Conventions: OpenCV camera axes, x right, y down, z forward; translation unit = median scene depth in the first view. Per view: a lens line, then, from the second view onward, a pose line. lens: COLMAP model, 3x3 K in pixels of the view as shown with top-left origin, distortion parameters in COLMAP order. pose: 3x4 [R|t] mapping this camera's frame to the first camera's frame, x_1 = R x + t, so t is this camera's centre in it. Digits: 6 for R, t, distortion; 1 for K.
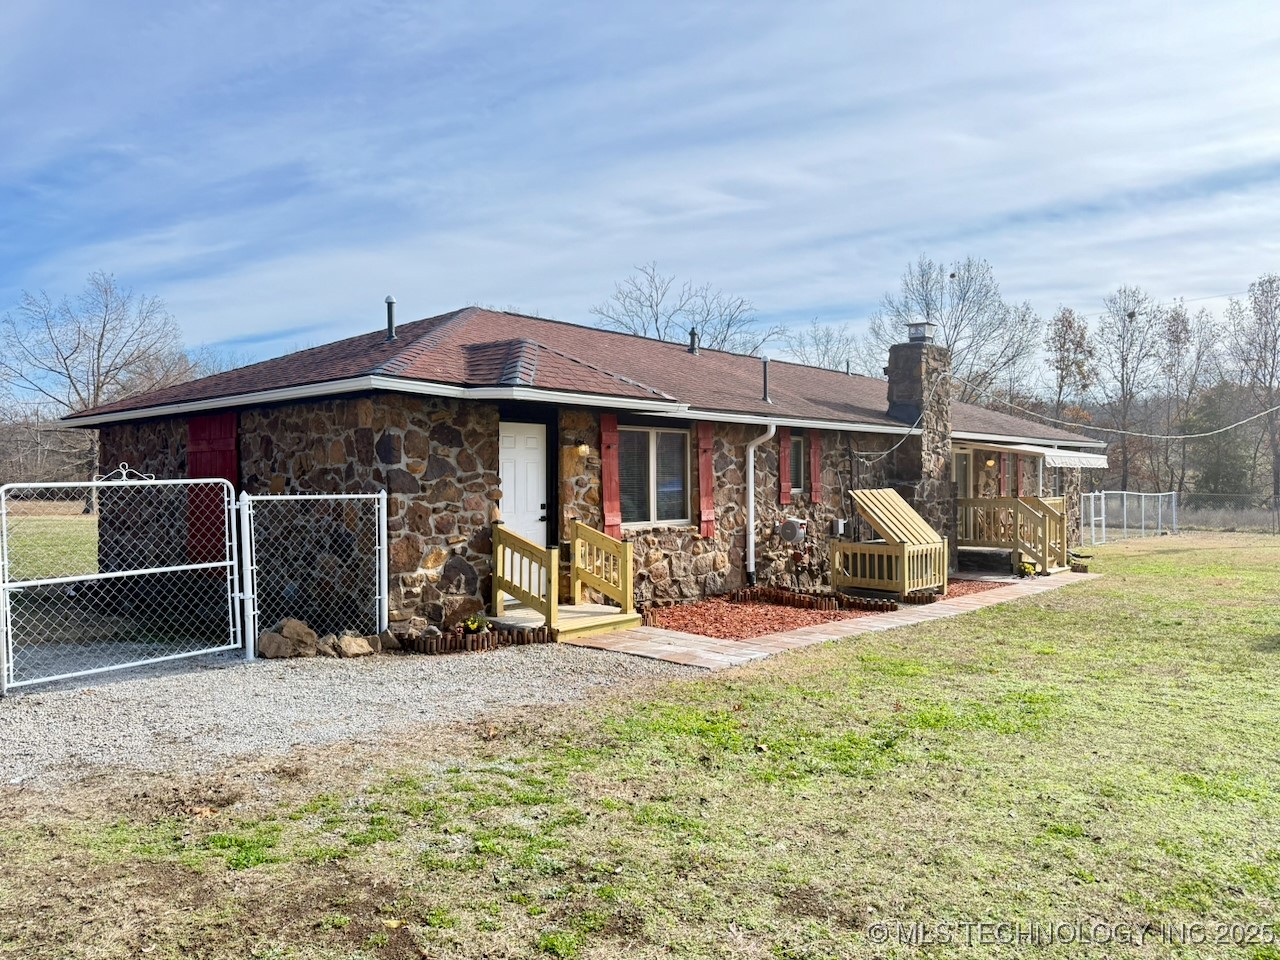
lens RADIAL K [[908.1, 0, 624.8], [0, 908.1, 484.0], [0, 0, 1]] dist [0.121914, -0.179403]
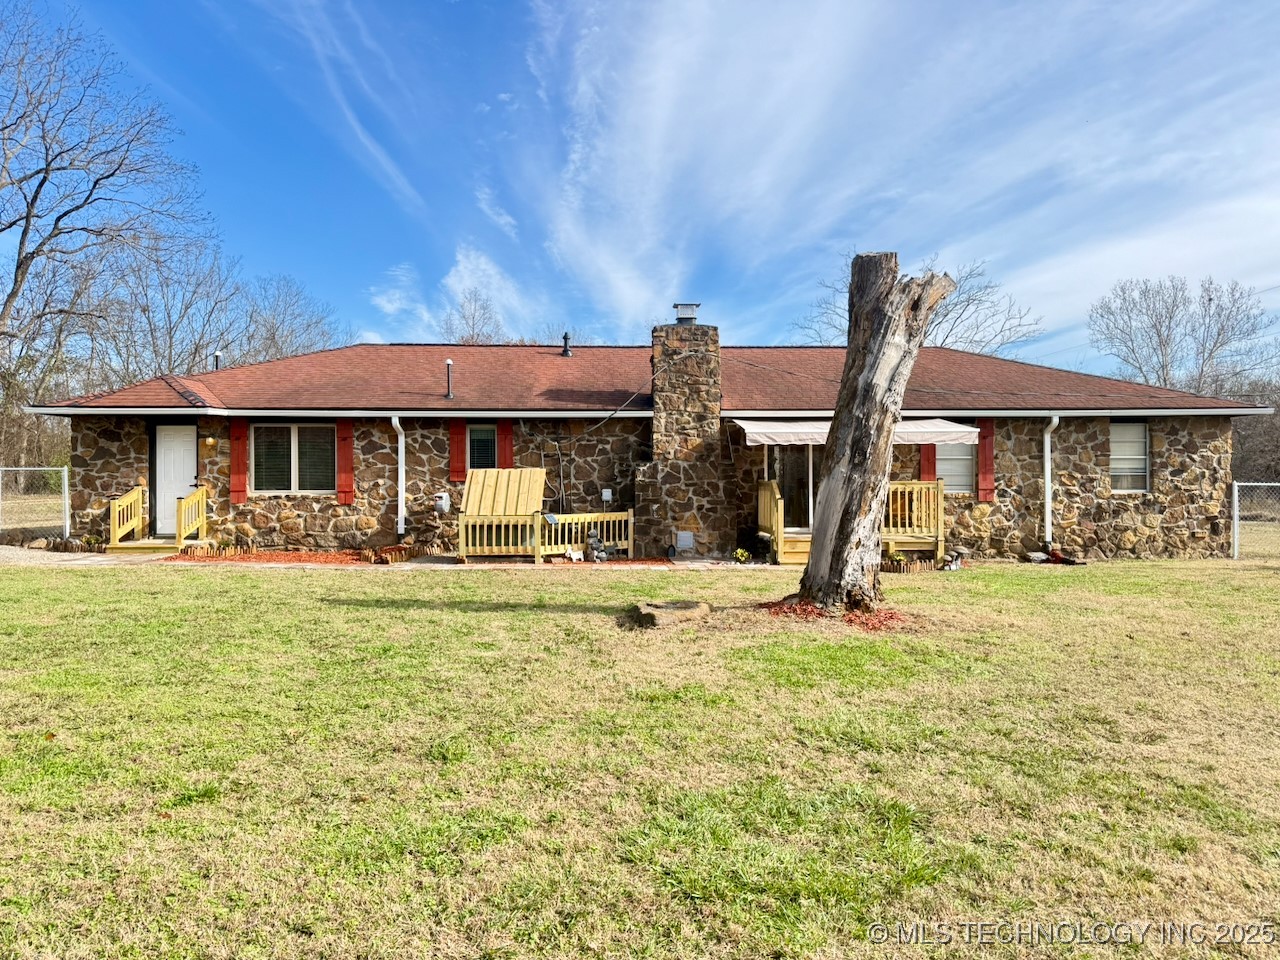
lens RADIAL K [[892.4, 0, 640.0], [0, 892.4, 480.0], [0, 0, 1]] dist [0.040183, -0.087379]
pose [[0.688910, -0.001412, -0.724846, 1.209894], [-0.005133, 0.999964, -0.006826, 0.027213], [0.724829, 0.008423, 0.688877, 0.372978]]
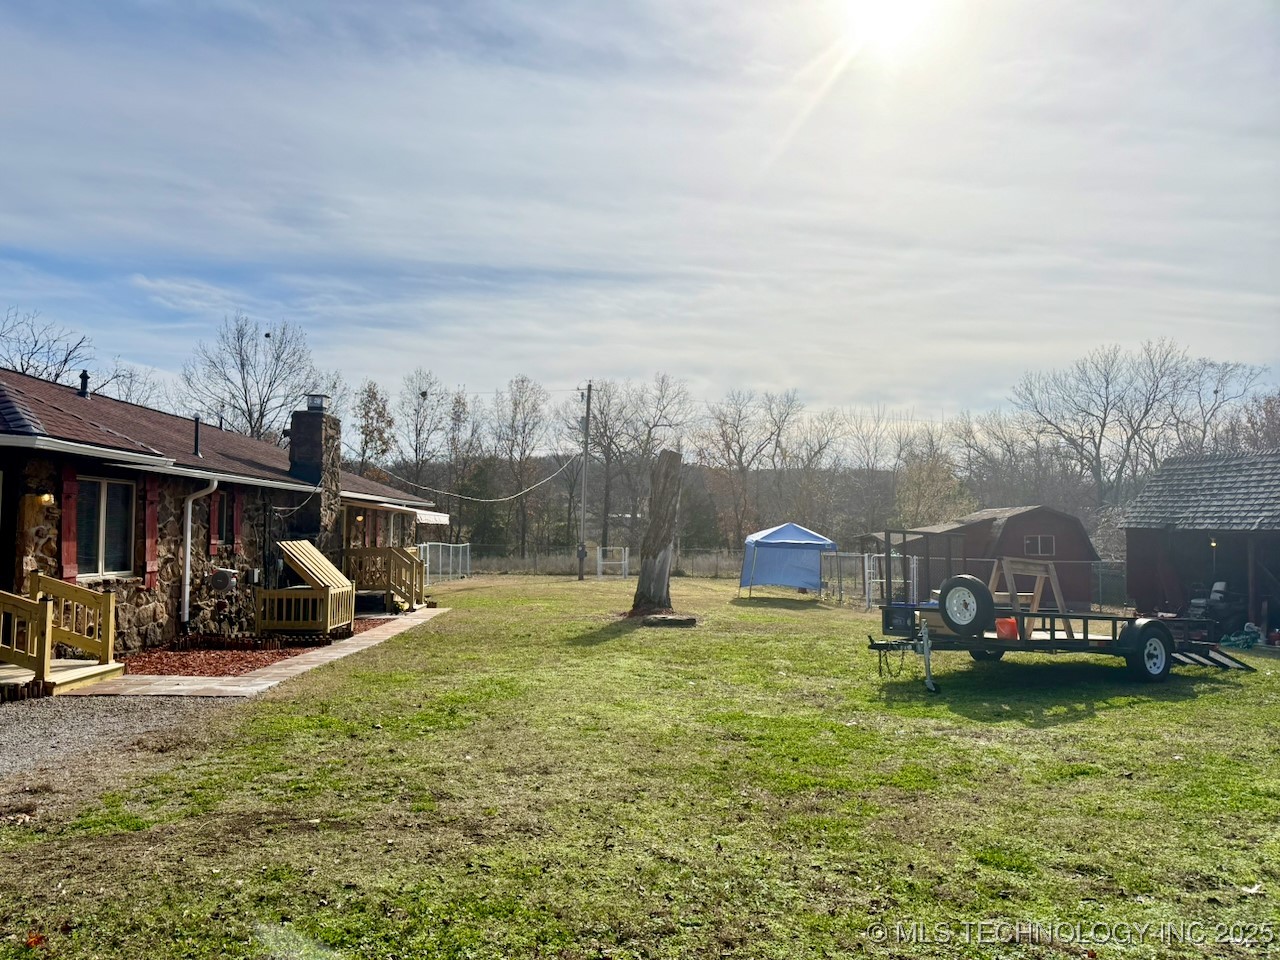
lens RADIAL K [[908.1, 0, 624.8], [0, 908.1, 484.0], [0, 0, 1]] dist [0.121914, -0.179403]
pose [[0.735901, 0.042307, 0.675766, -0.200579], [-0.002889, 0.998233, -0.059349, 0.002255], [-0.677083, 0.041723, 0.734723, -0.105336]]
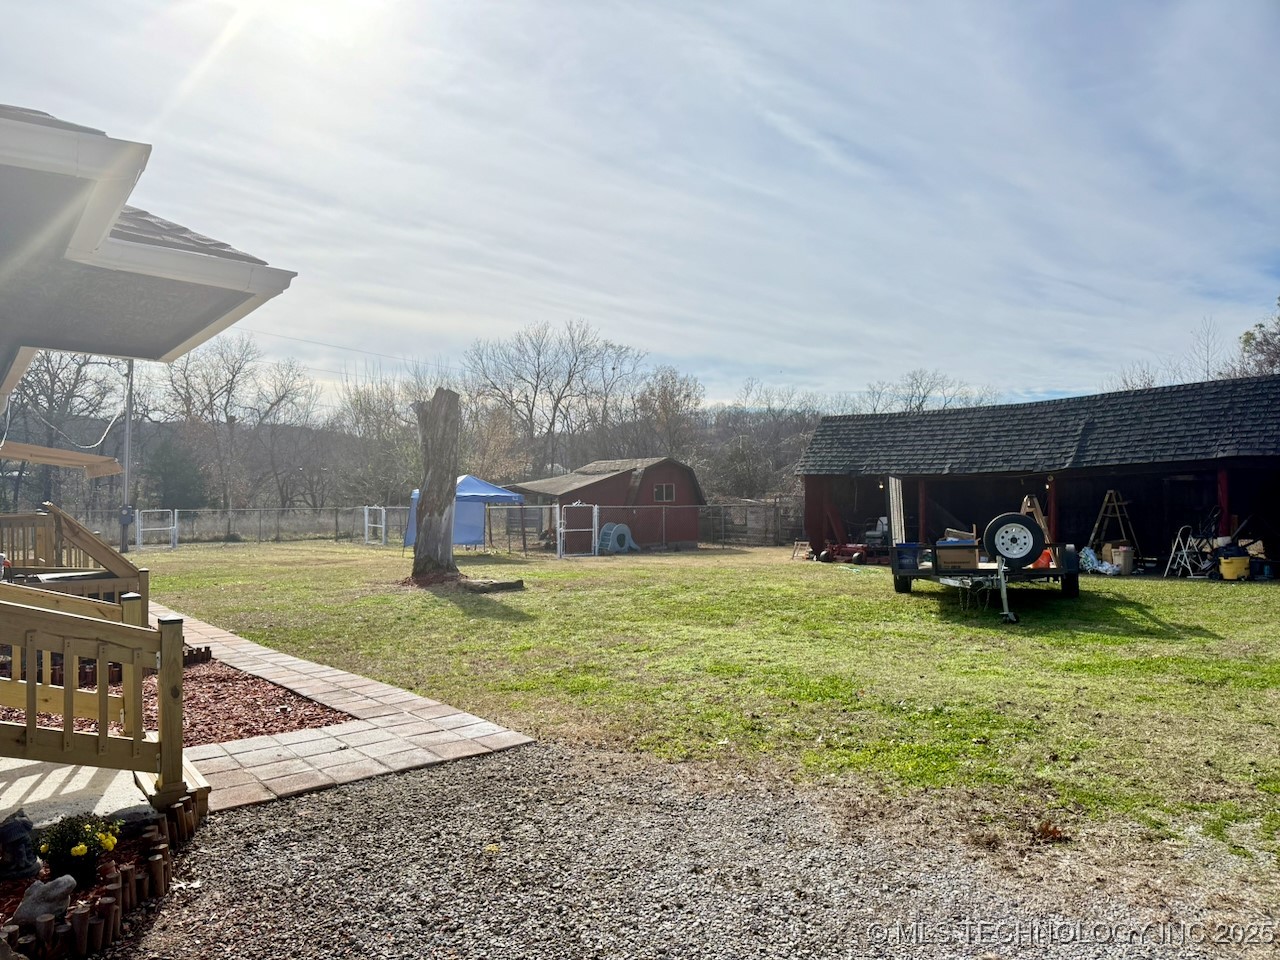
lens RADIAL K [[892.4, 0, 640.0], [0, 892.4, 480.0], [0, 0, 1]] dist [0.040183, -0.087379]
pose [[0.195344, 0.007120, 0.980709, -0.324268], [0.019445, 0.999749, -0.011132, 0.005298], [-0.980542, 0.021245, 0.195156, 0.448753]]
